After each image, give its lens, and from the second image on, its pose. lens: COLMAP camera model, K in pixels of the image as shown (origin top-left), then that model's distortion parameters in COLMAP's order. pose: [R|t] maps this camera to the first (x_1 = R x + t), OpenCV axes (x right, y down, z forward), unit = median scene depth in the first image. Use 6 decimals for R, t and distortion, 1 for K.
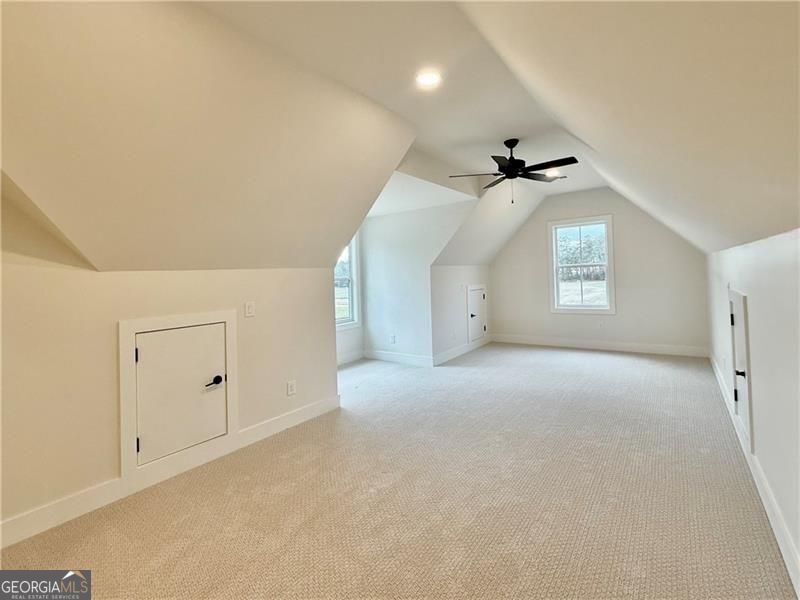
lens RADIAL K [[325.9, 0, 413.3], [0, 325.9, 287.6], [0, 0, 1]] dist [0.001595, 0.000254]
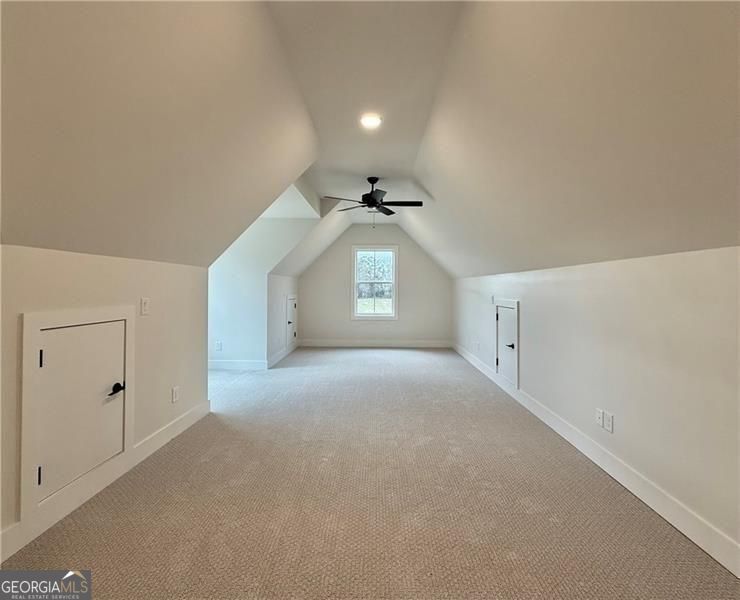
lens RADIAL K [[299.7, 0, 371.1], [0, 299.7, 300.2], [0, 0, 1]] dist [0.000967, -0.000080]
pose [[0.860286, 0.025860, 0.509155, -0.166439], [-0.026845, 0.999625, -0.005413, 0.016338], [-0.509104, -0.009012, 0.860658, -0.000328]]
